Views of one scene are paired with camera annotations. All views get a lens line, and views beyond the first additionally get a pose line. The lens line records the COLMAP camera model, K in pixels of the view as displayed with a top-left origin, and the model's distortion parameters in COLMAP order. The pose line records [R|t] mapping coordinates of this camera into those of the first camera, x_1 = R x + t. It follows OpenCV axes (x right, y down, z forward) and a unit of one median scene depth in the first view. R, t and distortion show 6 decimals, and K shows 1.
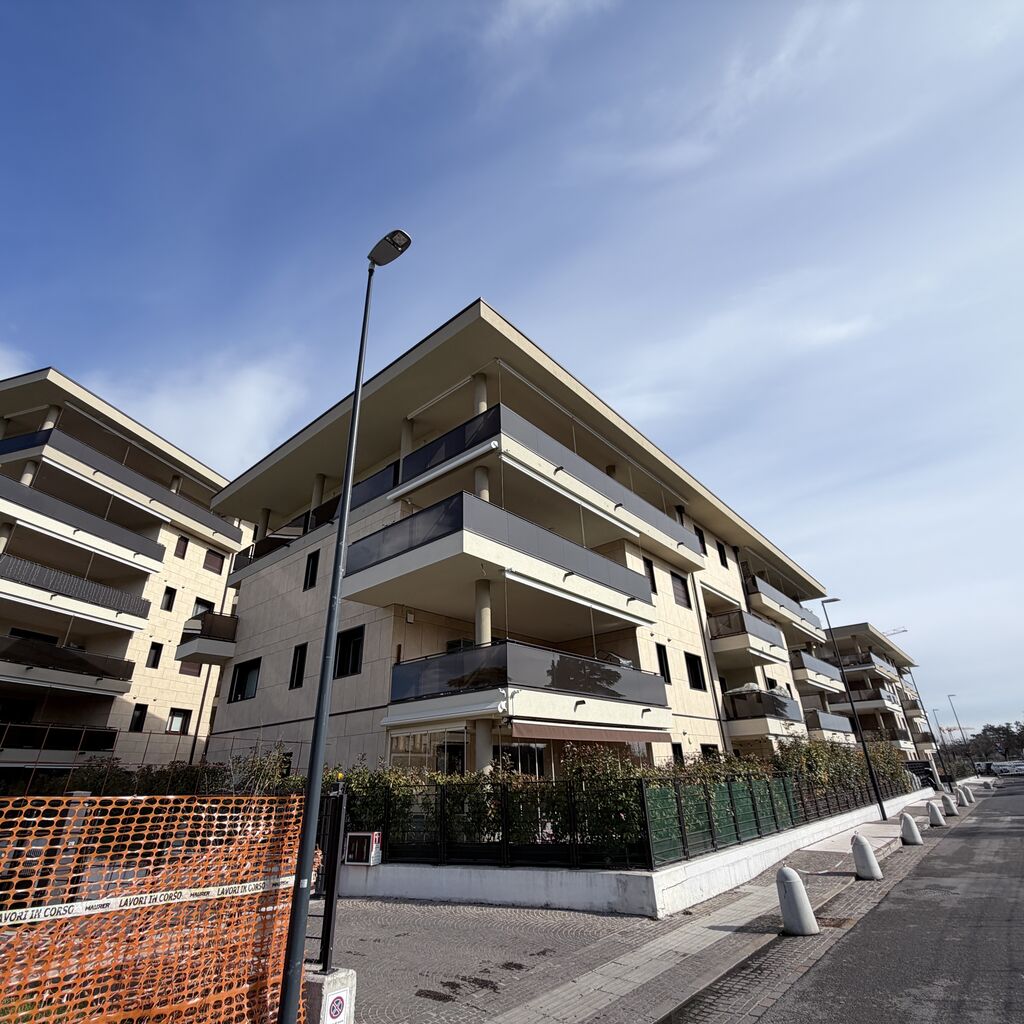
lens RADIAL K [[541.4, 0, 511.2], [0, 541.4, 510.7], [0, 0, 1]] dist [0.001277, -0.001554]
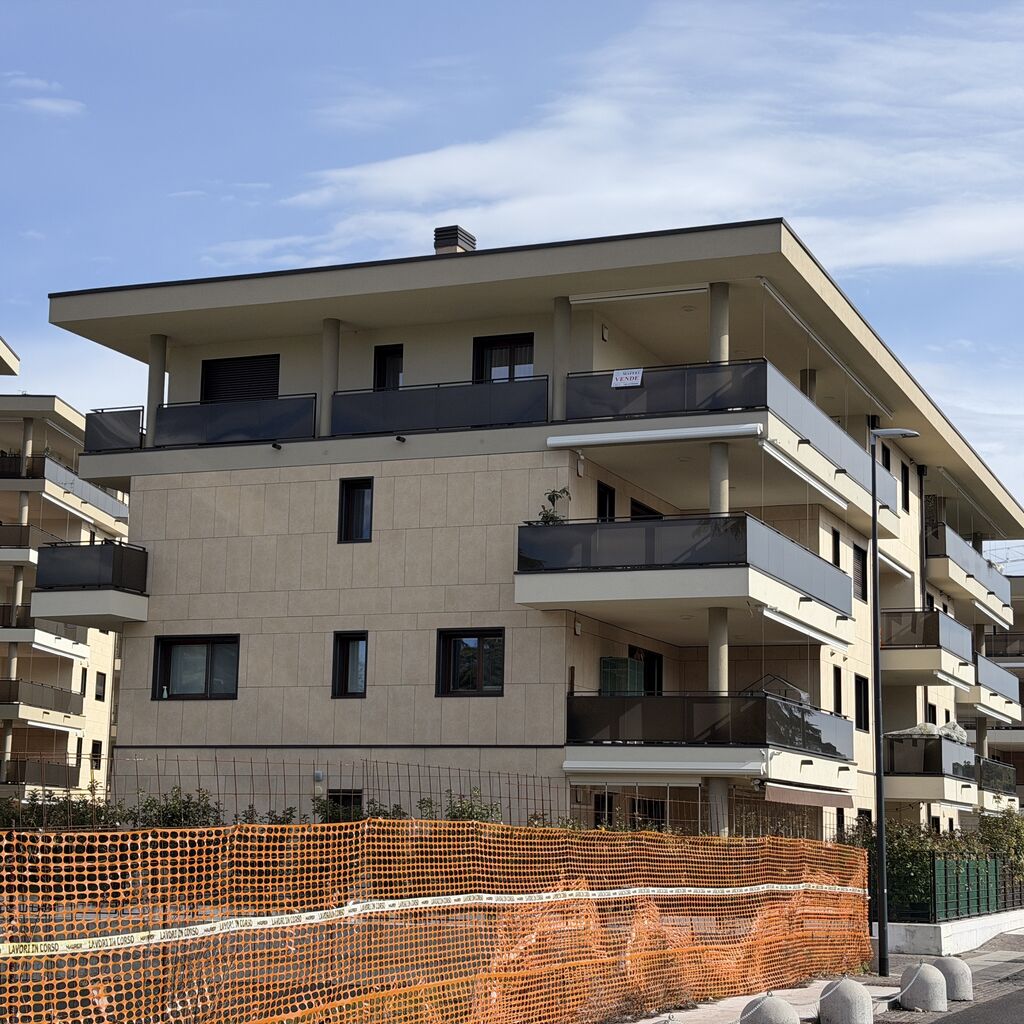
lens RADIAL K [[1951.9, 0, 511.5], [0, 1951.9, 513.5], [0, 0, 1]] dist [0.164705, 0.000000]
pose [[0.943360, 0.103457, 0.315226, -0.947814], [-0.188929, 0.948551, 0.254082, -0.503524], [-0.272721, -0.299246, 0.914371, -1.109274]]
